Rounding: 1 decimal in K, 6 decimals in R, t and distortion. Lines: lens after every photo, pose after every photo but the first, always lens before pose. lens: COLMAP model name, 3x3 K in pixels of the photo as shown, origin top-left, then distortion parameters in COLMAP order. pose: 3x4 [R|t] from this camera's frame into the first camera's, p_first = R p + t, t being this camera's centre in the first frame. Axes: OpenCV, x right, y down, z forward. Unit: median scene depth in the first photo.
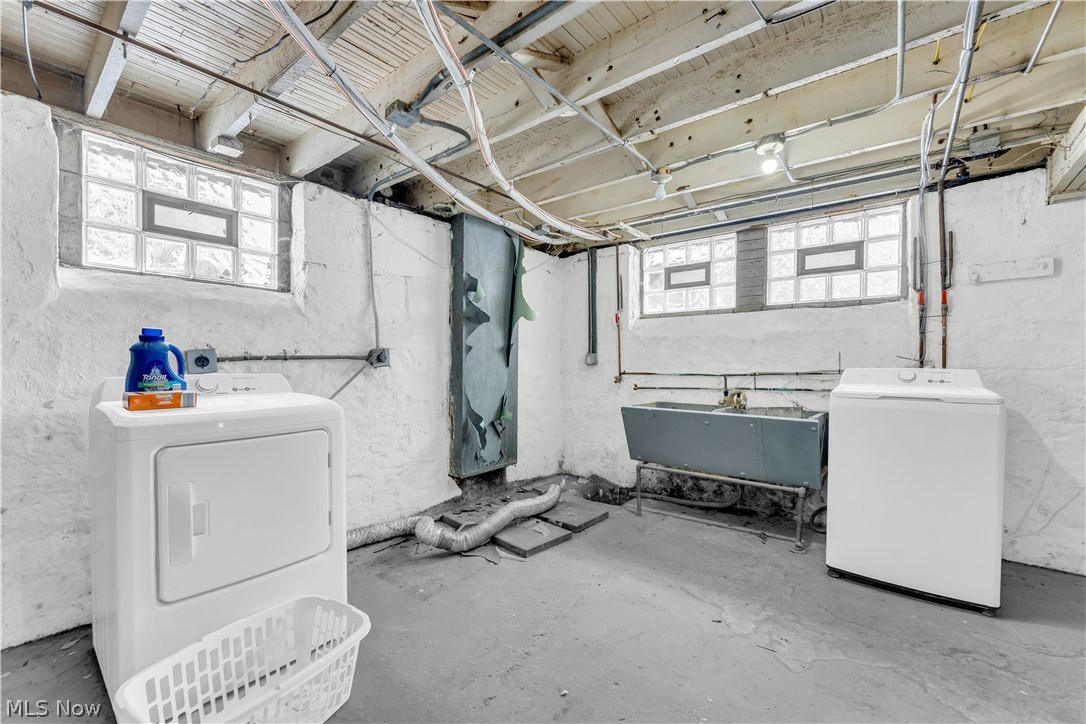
lens RADIAL K [[442.2, 0, 538.5], [0, 442.2, 365.0], [0, 0, 1]] dist [0.002809, -0.000674]
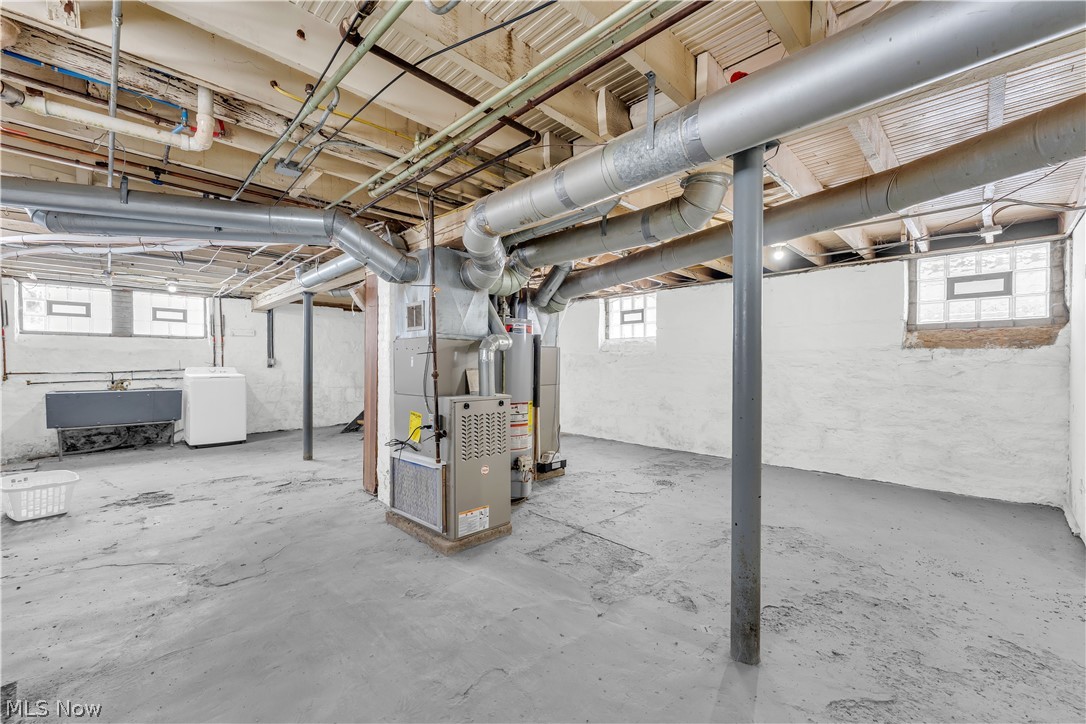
lens RADIAL K [[442.2, 0, 538.1], [0, 442.2, 369.3], [0, 0, 1]] dist [0.002809, -0.000674]
pose [[0.089316, -0.007058, 0.995978, -1.165141], [0.016826, 0.999843, 0.005577, 0.029293], [-0.995861, 0.016260, 0.089421, -0.833190]]
